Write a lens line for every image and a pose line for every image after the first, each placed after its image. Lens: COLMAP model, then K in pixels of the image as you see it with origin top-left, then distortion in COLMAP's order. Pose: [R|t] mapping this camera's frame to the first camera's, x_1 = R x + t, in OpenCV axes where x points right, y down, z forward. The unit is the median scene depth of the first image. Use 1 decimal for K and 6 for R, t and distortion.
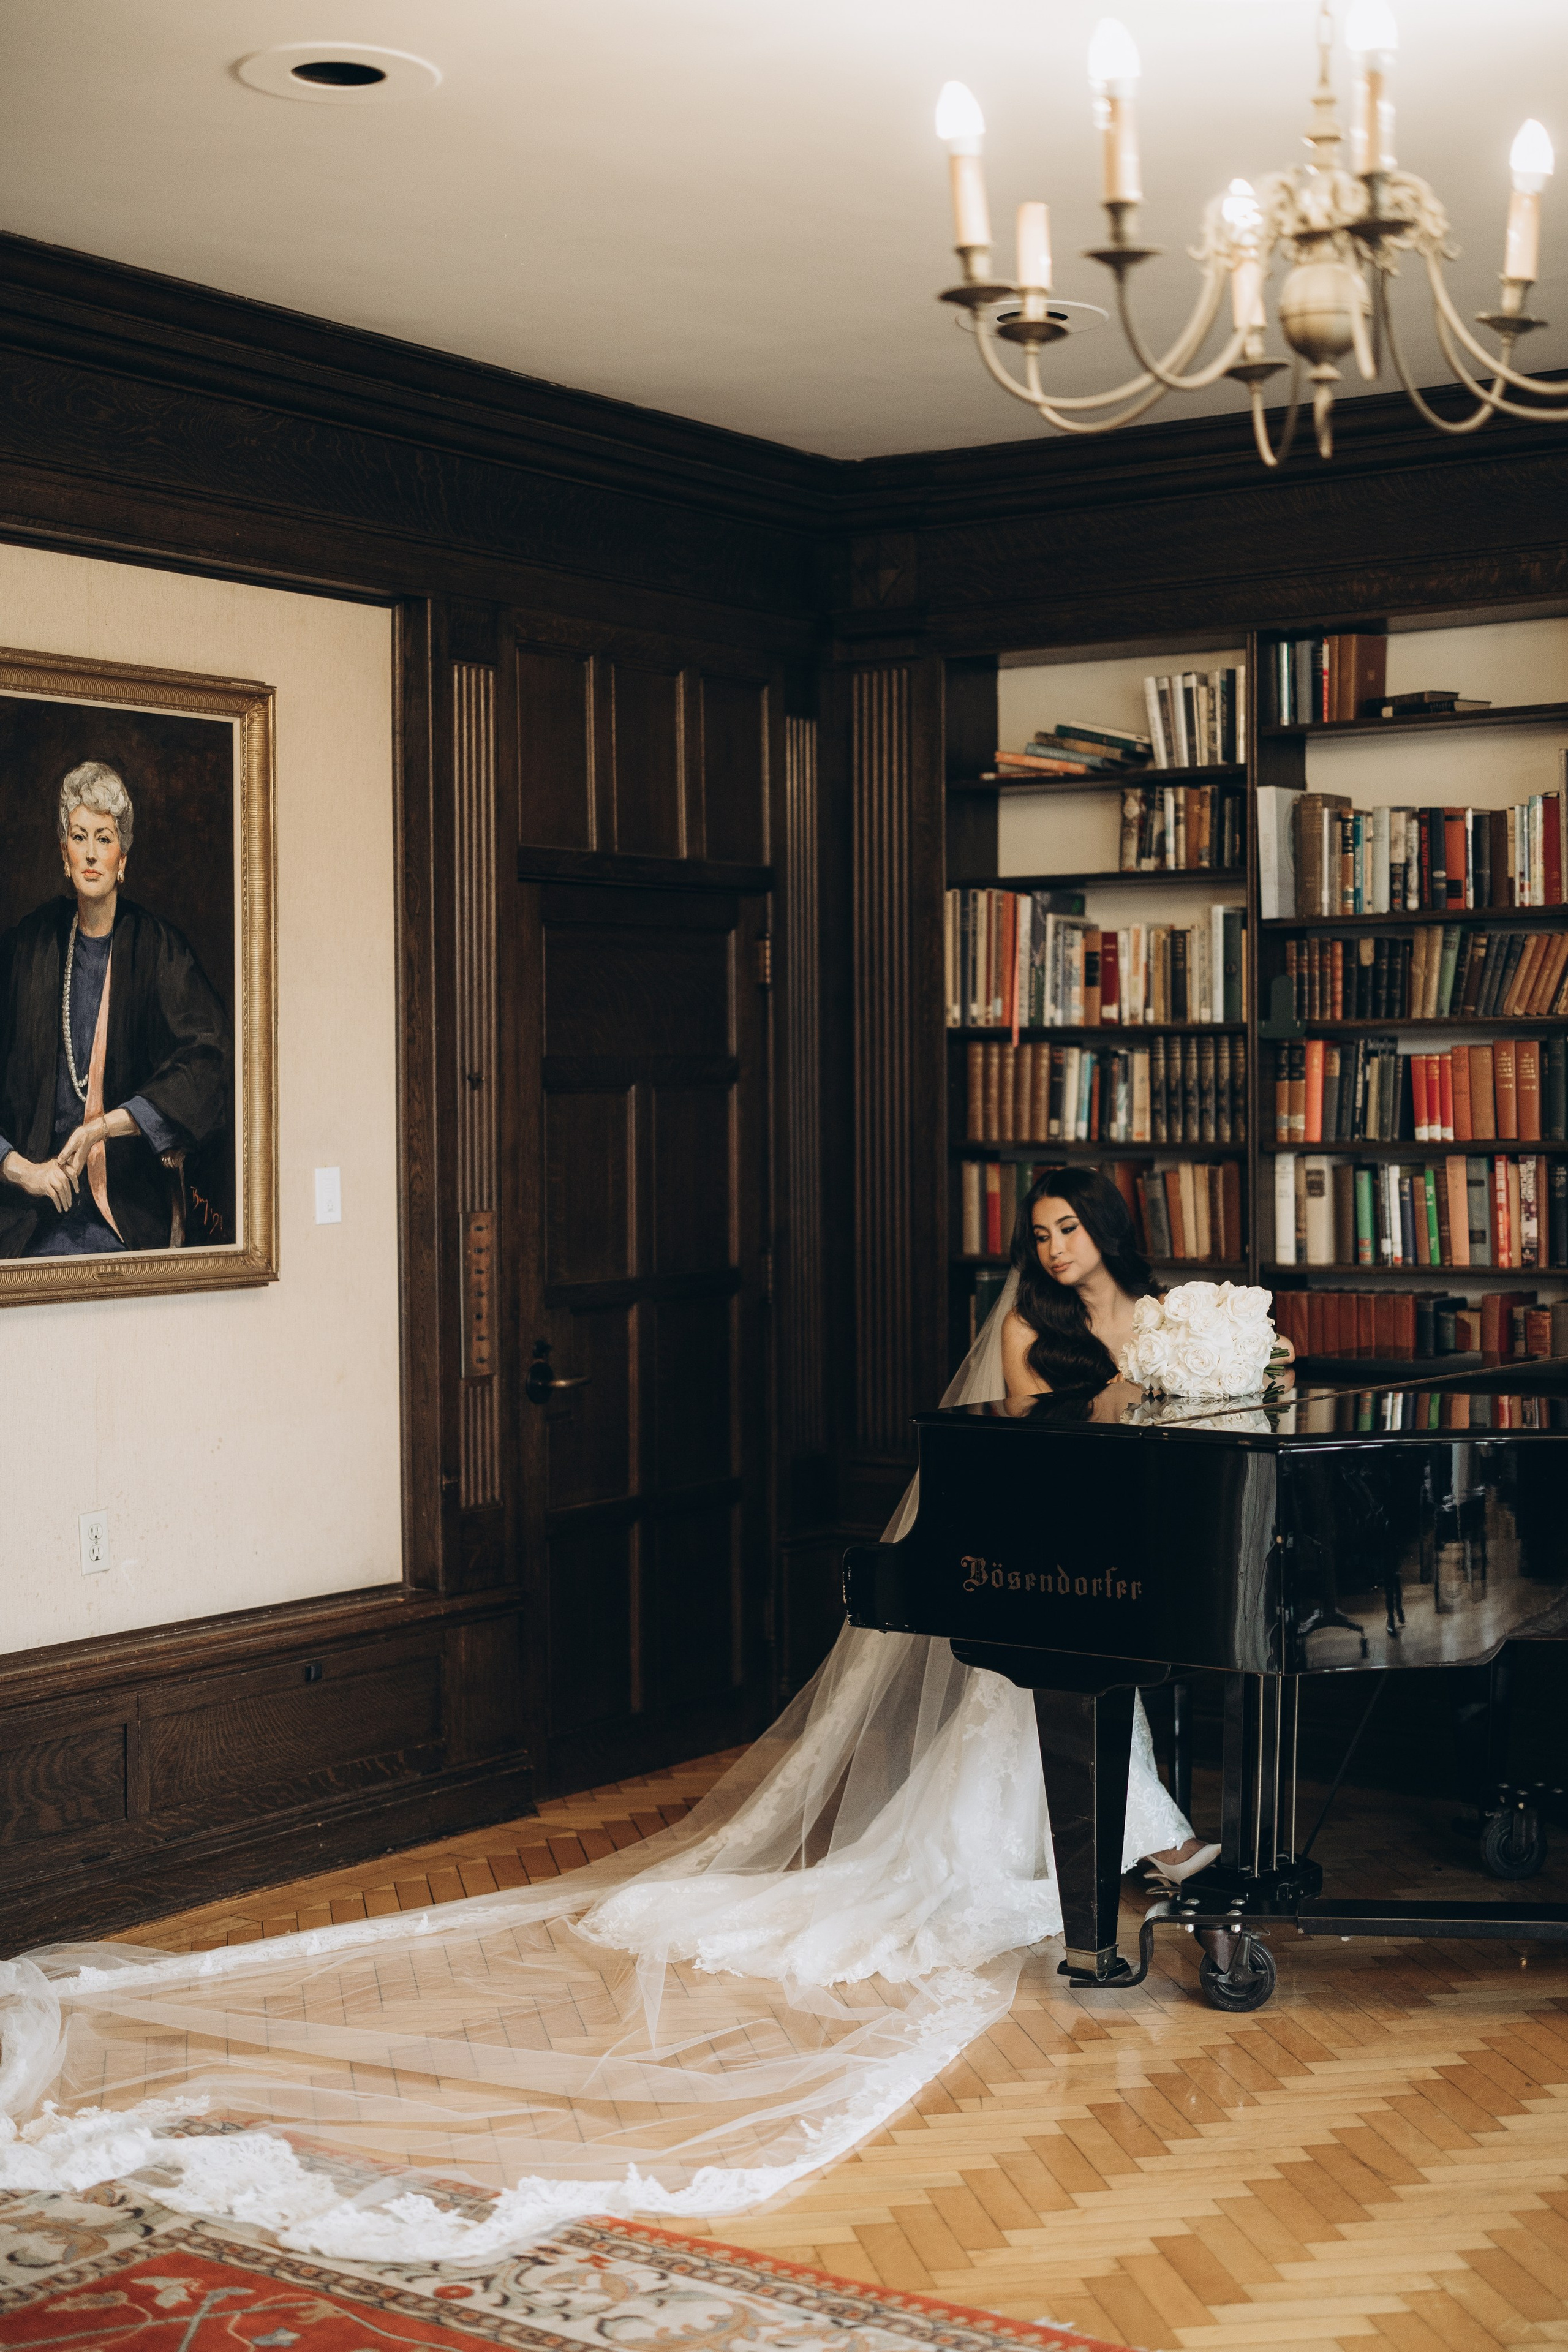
lens RADIAL K [[3296.9, 0, 784.0], [0, 3296.9, 1176.0], [0, 0, 1]] dist [-0.015900, -0.015153]
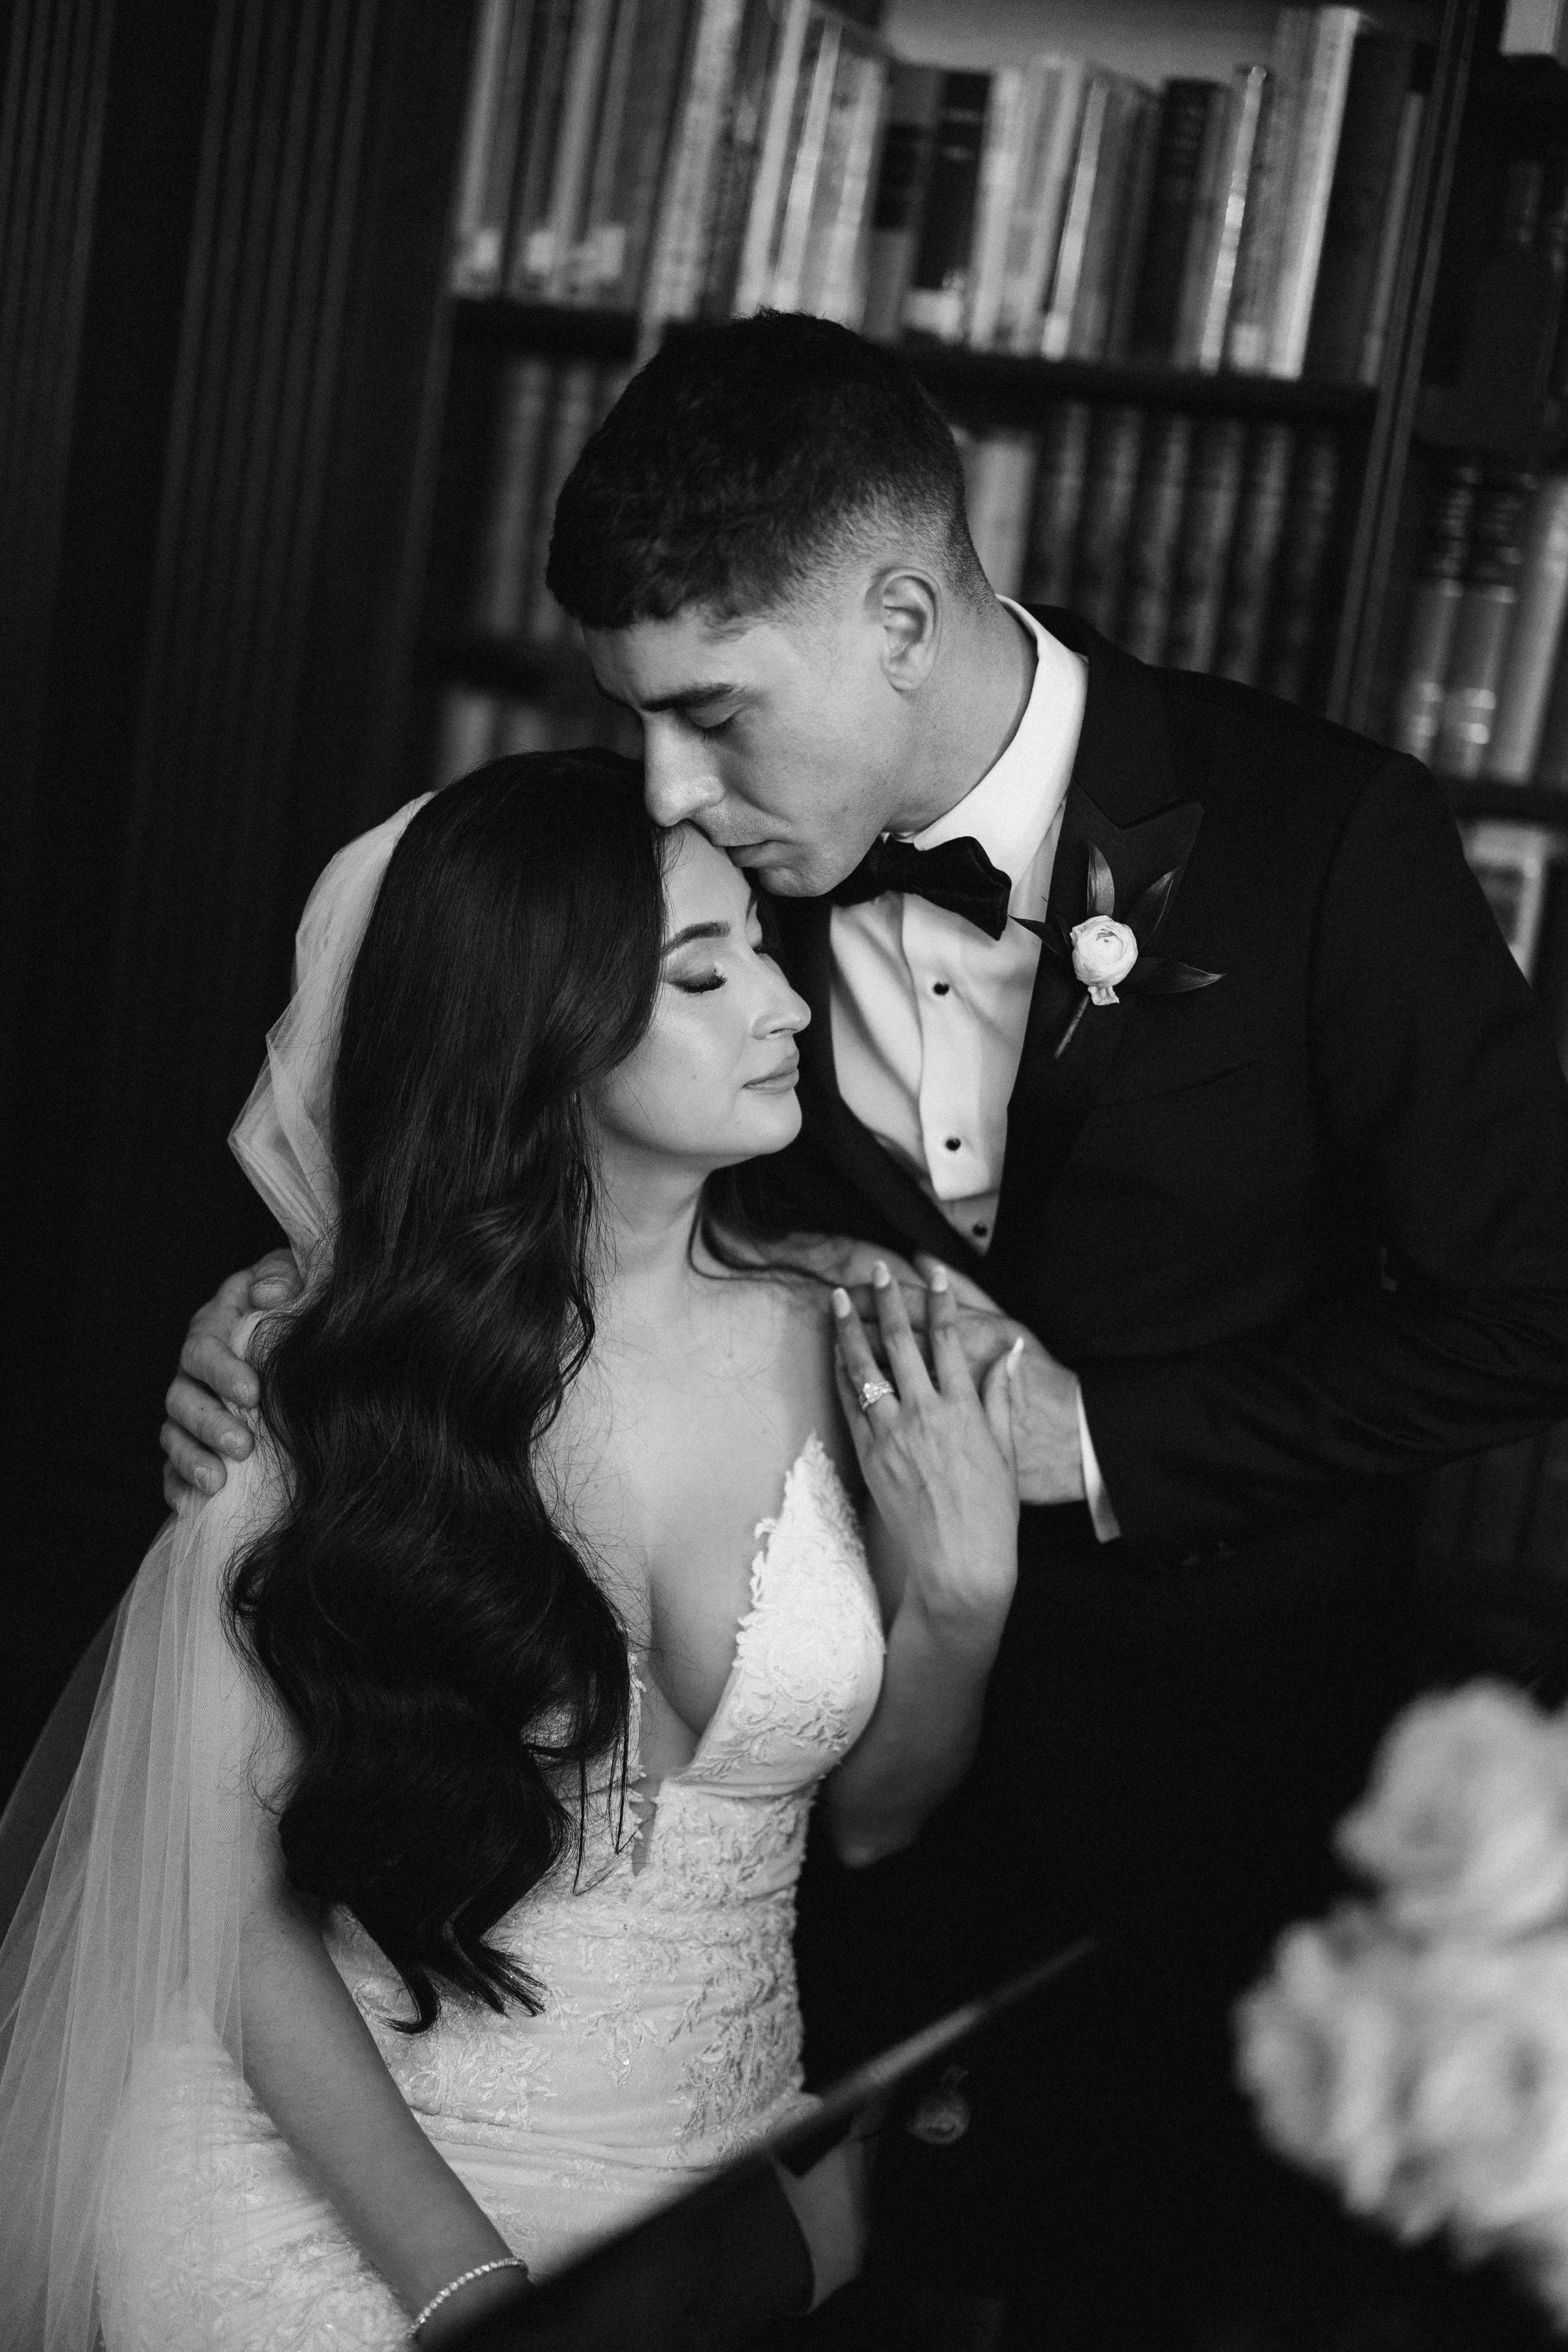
lens RADIAL K [[3395.8, 0, 777.5], [0, 3395.8, 1162.5], [0, 0, 1]] dist [0.019982, -0.065195]
pose [[0.977809, 0.120086, 0.171666, 0.033845], [-0.141632, 0.982704, 0.119302, -0.002981], [-0.154371, -0.140968, 0.977905, 0.657635]]
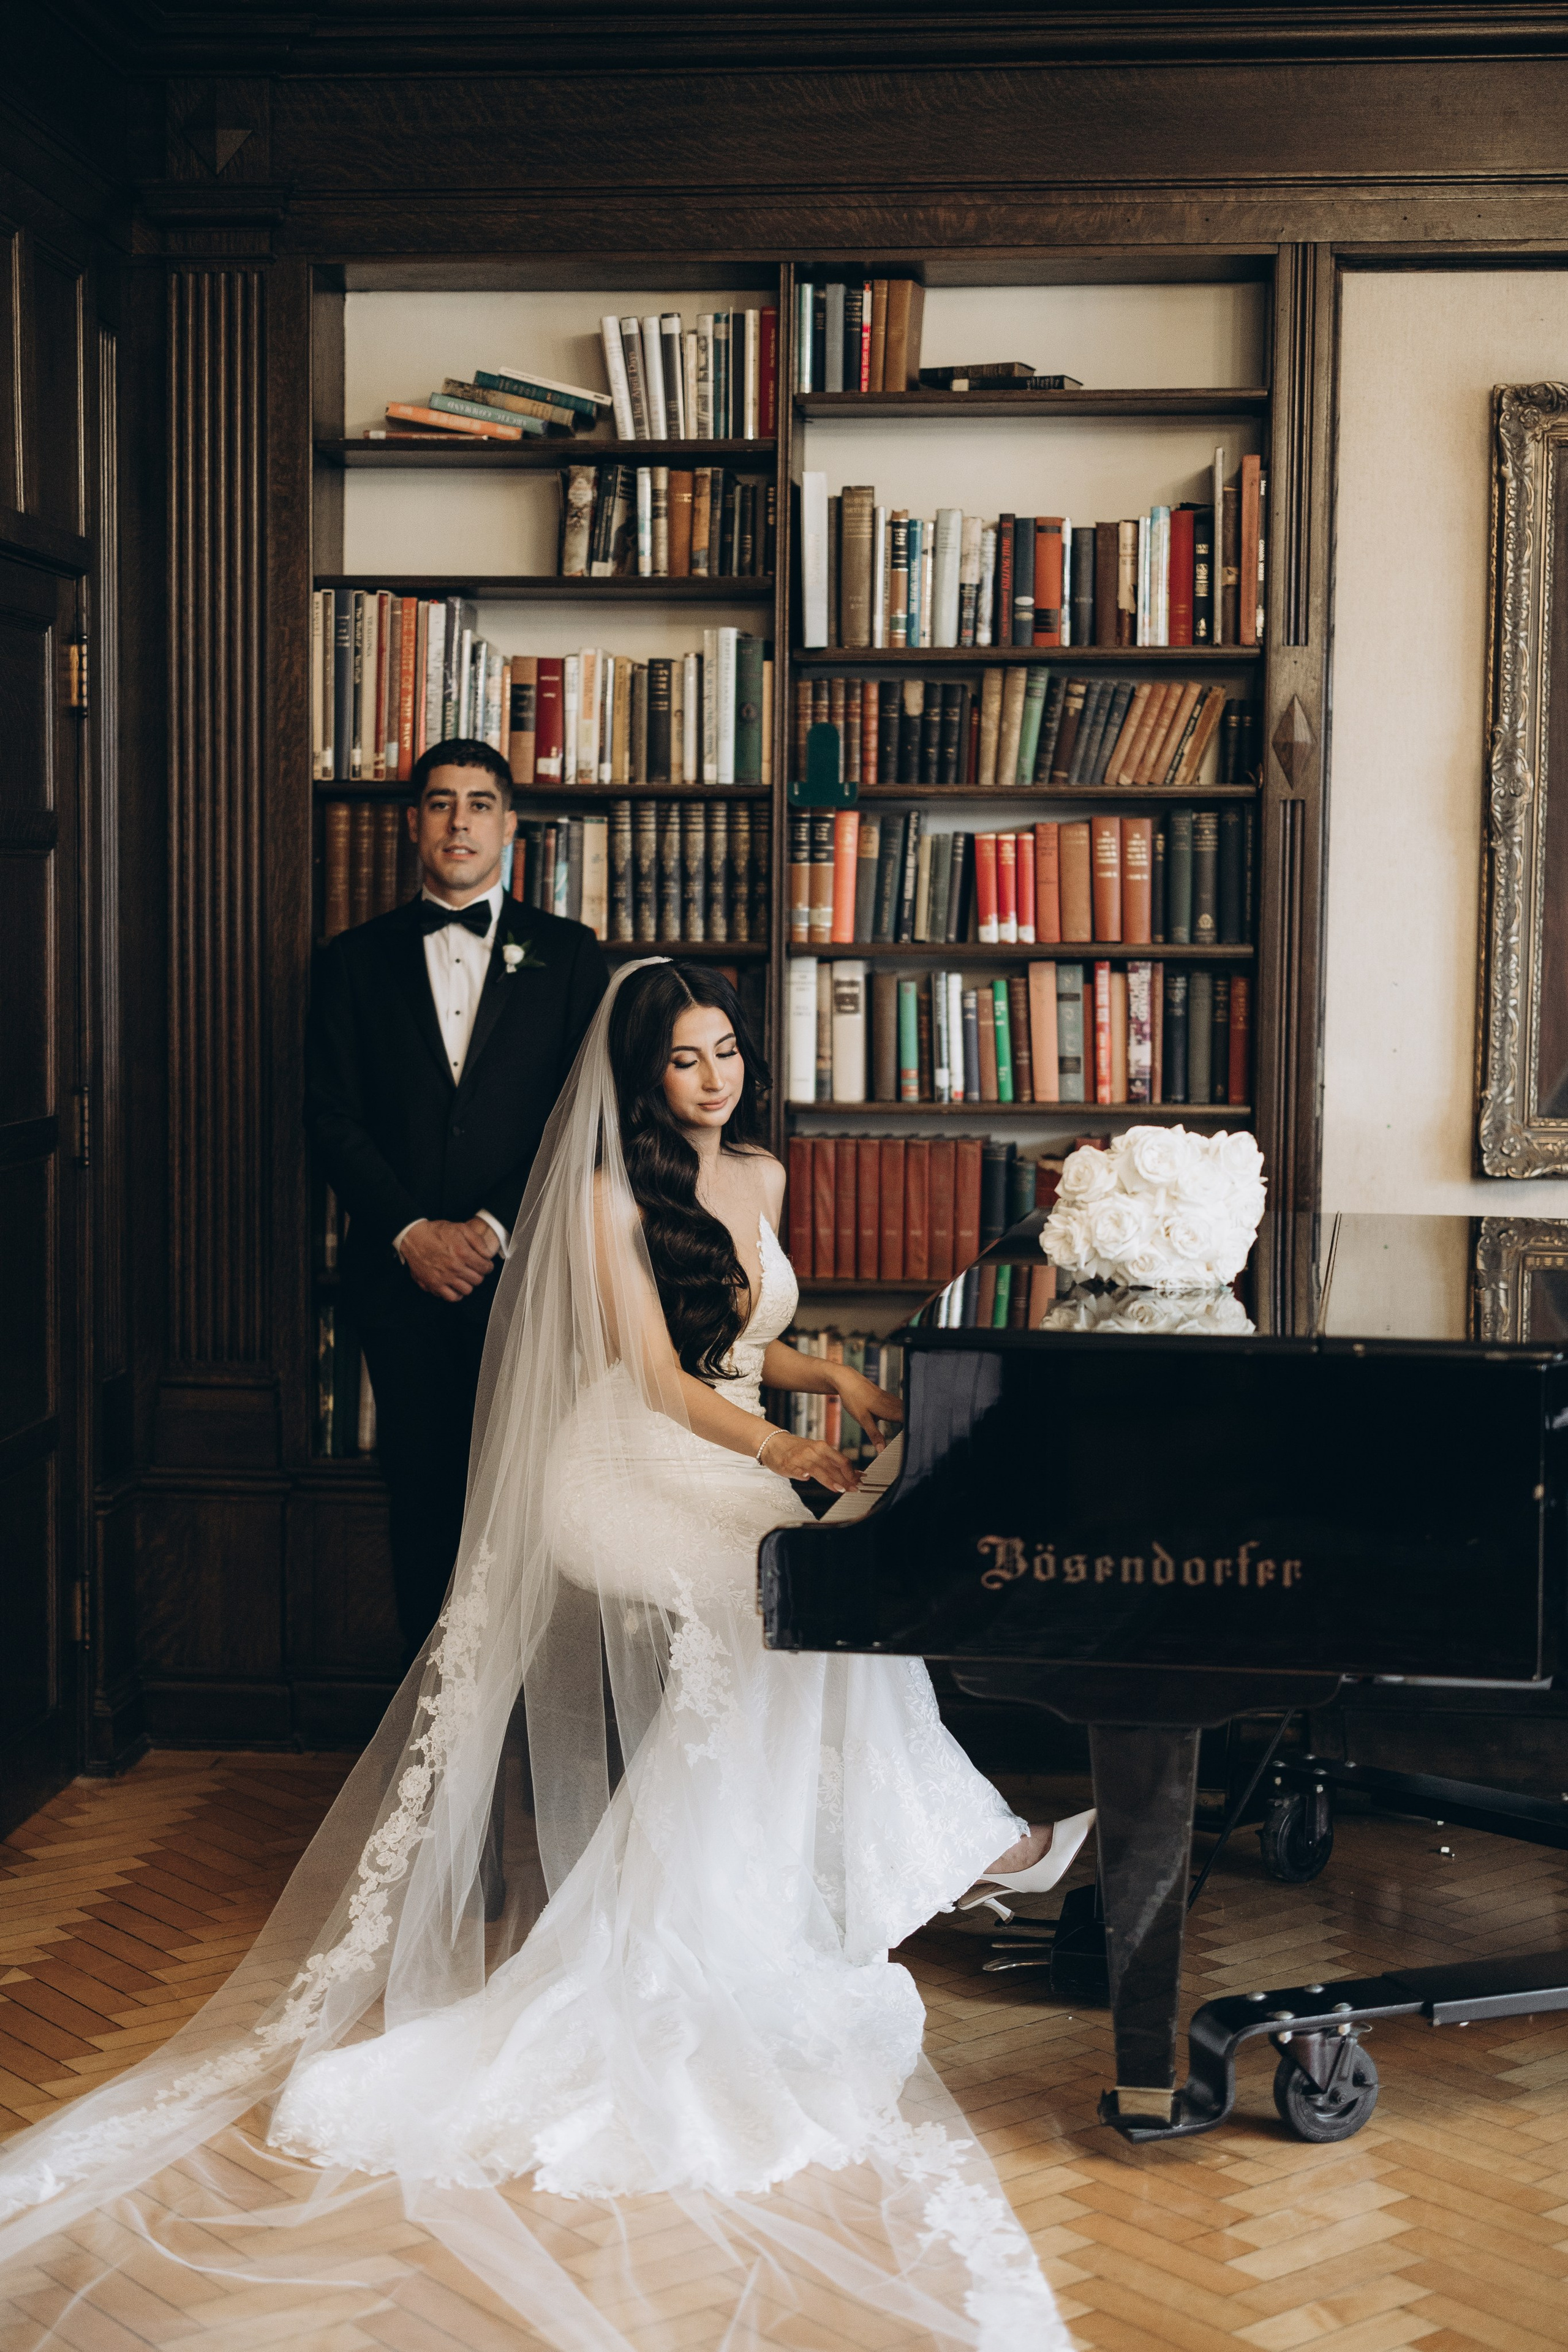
lens RADIAL K [[3395.8, 0, 777.5], [0, 3395.8, 1162.5], [0, 0, 1]] dist [0.019982, -0.065195]
pose [[0.869978, -0.018913, 0.492727, -0.240356], [-0.003333, 0.999016, 0.044233, 0.005722], [-0.493079, -0.040124, 0.869059, 0.308919]]
